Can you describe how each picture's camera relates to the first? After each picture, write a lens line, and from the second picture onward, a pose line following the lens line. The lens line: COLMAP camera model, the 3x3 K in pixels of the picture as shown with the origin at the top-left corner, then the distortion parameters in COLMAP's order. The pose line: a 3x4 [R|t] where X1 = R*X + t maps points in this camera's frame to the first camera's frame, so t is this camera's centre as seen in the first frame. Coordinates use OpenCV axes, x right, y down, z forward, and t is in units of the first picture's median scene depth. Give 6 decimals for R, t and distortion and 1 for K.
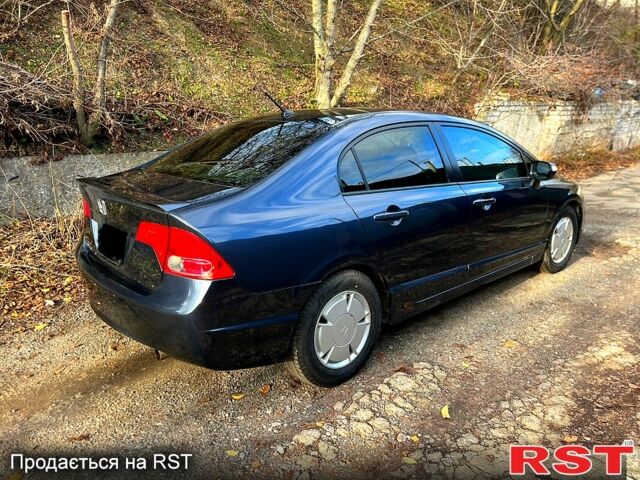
lens RADIAL K [[486.9, 0, 323.5], [0, 486.9, 246.9], [0, 0, 1]] dist [0.015413, -0.020007]
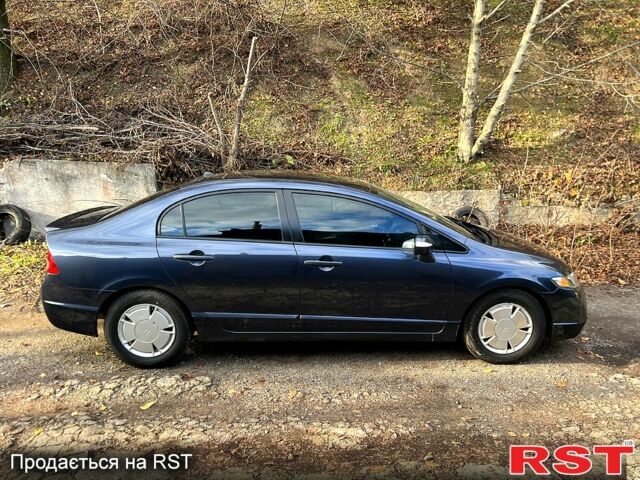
lens RADIAL K [[486.9, 0, 325.5], [0, 486.9, 238.2], [0, 0, 1]] dist [0.015413, -0.020007]
pose [[0.762545, 0.141467, -0.631278, 0.543707], [-0.181245, 0.983437, 0.001452, -0.080559], [0.621028, 0.113308, 0.775555, 0.078256]]
